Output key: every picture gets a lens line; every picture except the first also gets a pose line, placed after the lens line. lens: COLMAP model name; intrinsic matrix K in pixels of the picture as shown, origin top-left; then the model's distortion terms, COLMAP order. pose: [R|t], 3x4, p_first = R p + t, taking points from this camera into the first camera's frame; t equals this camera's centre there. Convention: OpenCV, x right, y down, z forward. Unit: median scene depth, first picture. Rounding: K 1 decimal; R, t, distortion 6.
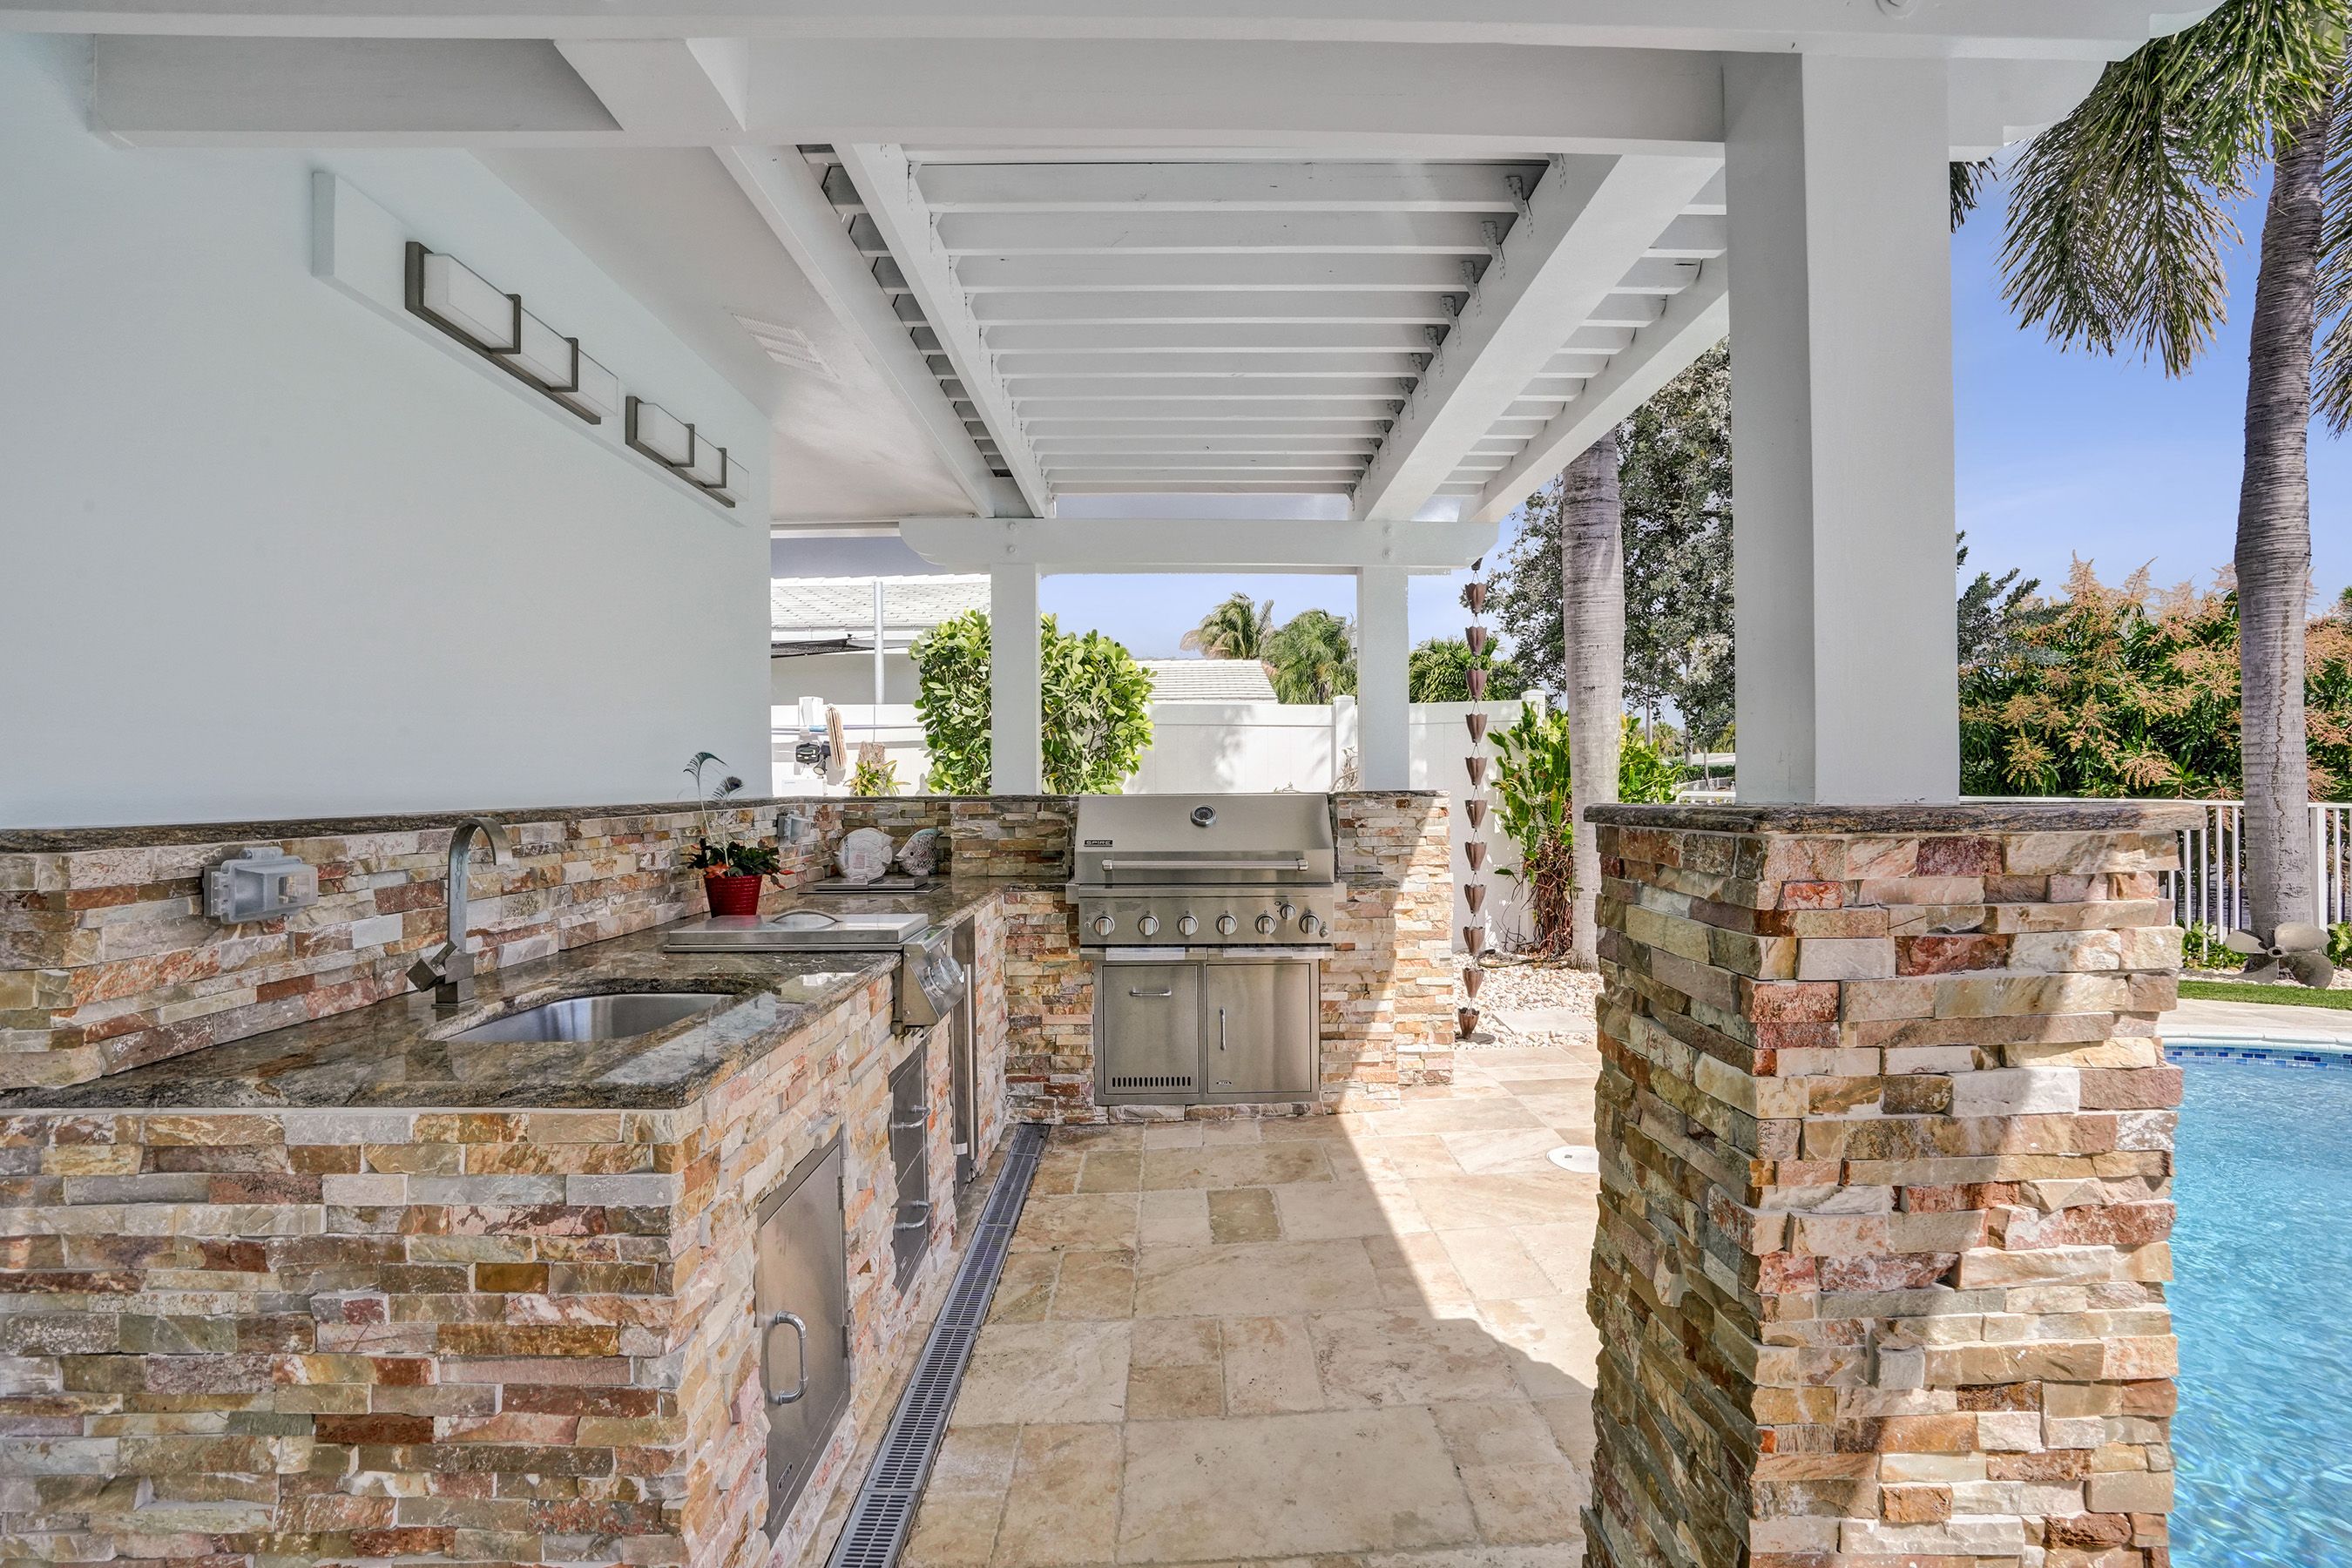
lens RADIAL K [[1094.0, 0, 1177.3], [0, 1094.0, 783.2], [0, 0, 1]] dist [-0.063319, 0.022539]
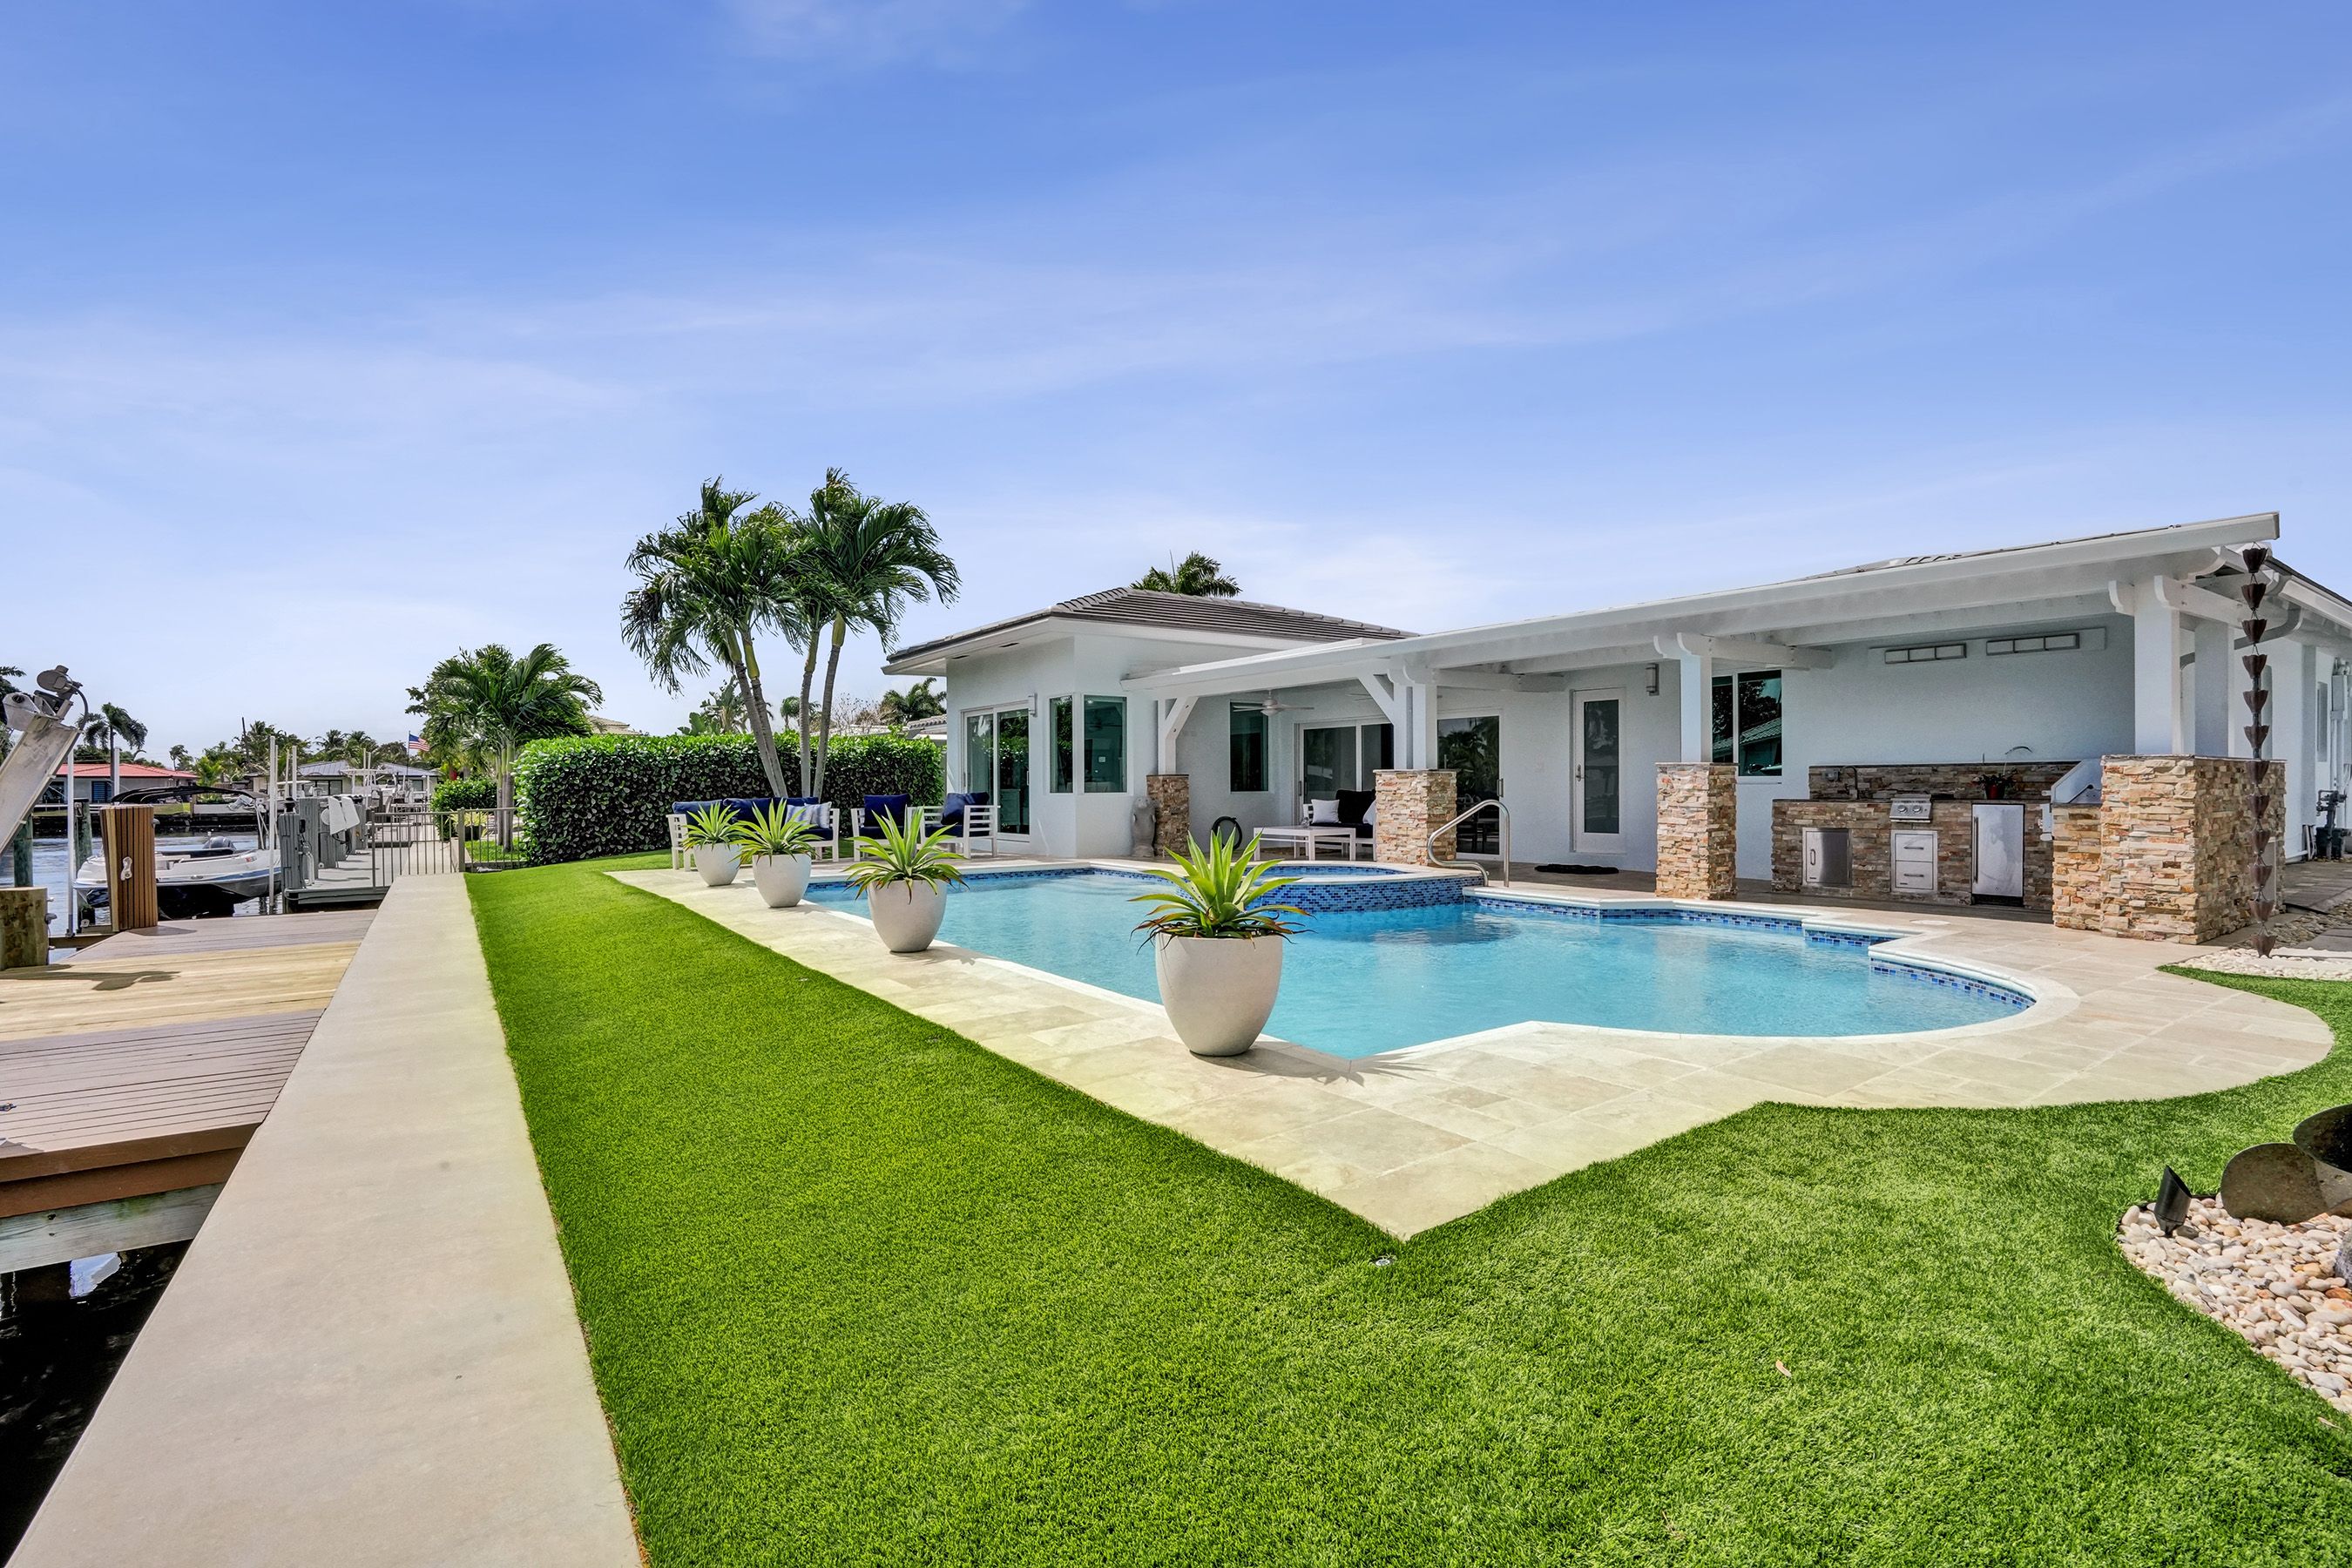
lens RADIAL K [[1094.0, 0, 1185.9], [0, 1094.0, 786.1], [0, 0, 1]] dist [-0.063319, 0.022539]
pose [[-0.819878, 0.014166, -0.572362, 3.235621], [0.011398, 0.999900, 0.008421, 0.031667], [0.572424, 0.000381, -0.819957, 2.139648]]
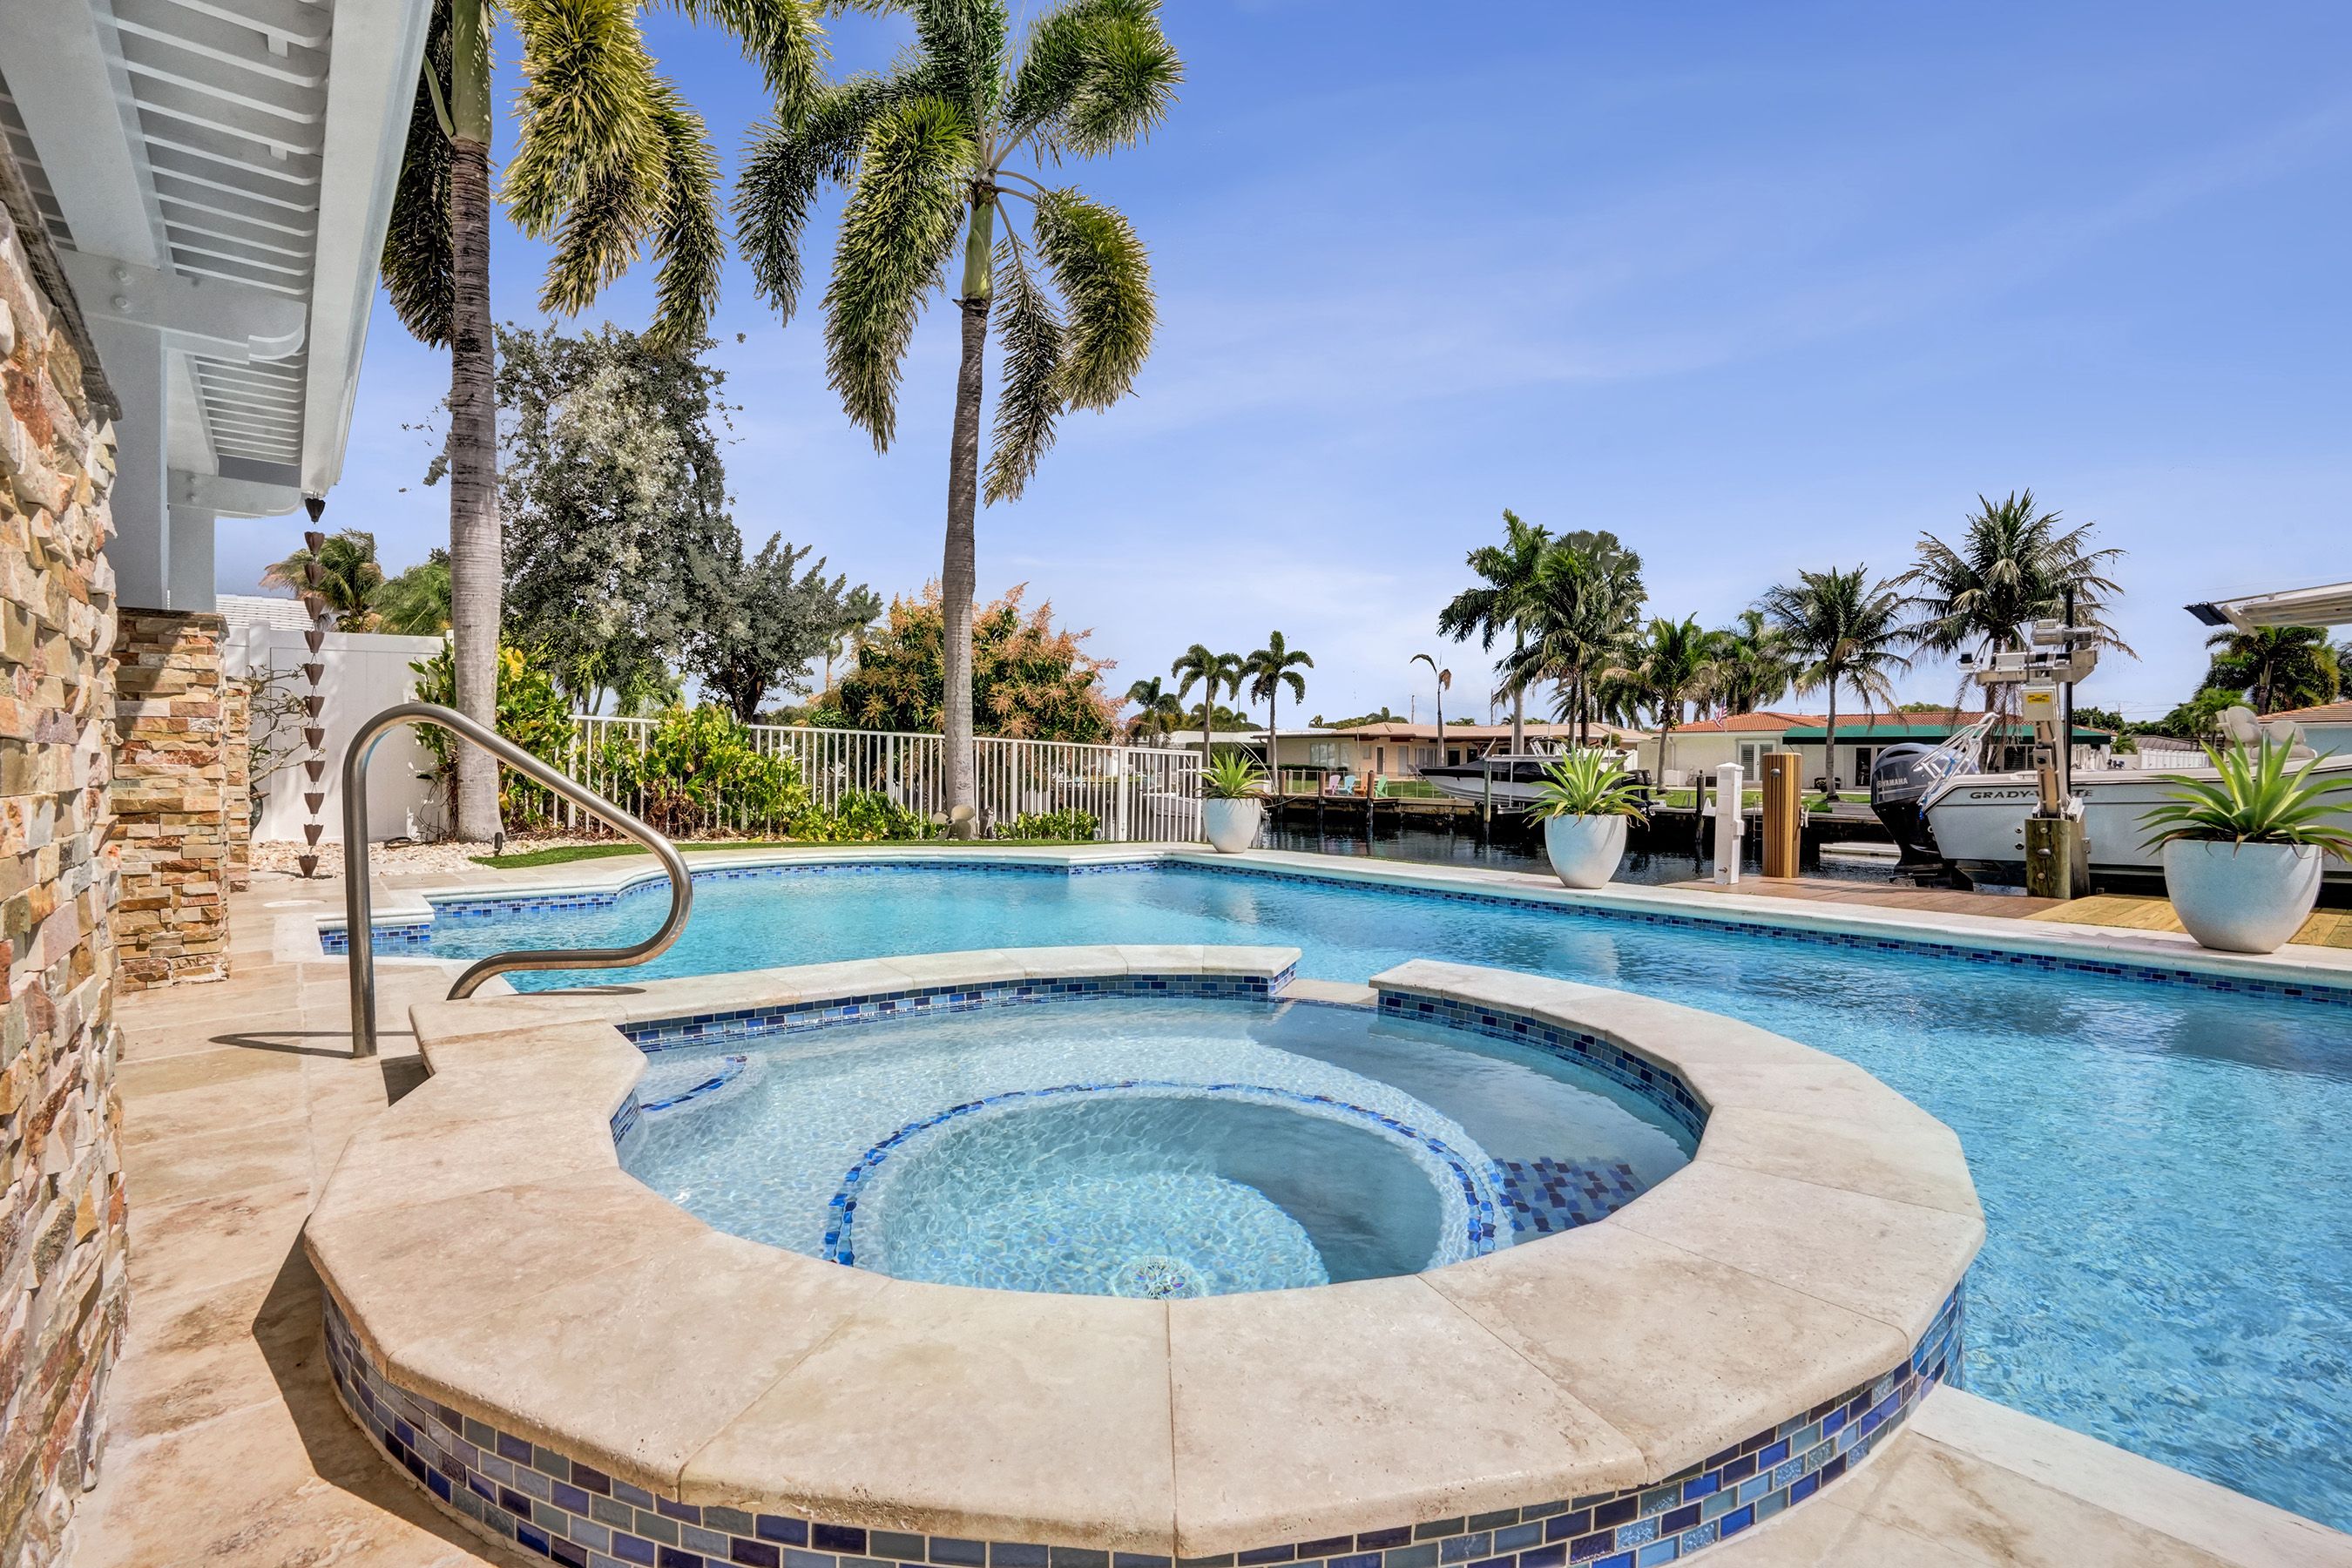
lens RADIAL K [[1094.0, 0, 1170.3], [0, 1094.0, 799.6], [0, 0, 1]] dist [-0.063319, 0.022539]
pose [[0.766735, -0.003784, 0.641952, 0.413465], [-0.014585, 0.999622, 0.023313, 0.161290], [-0.641798, -0.027238, 0.766390, -1.110399]]
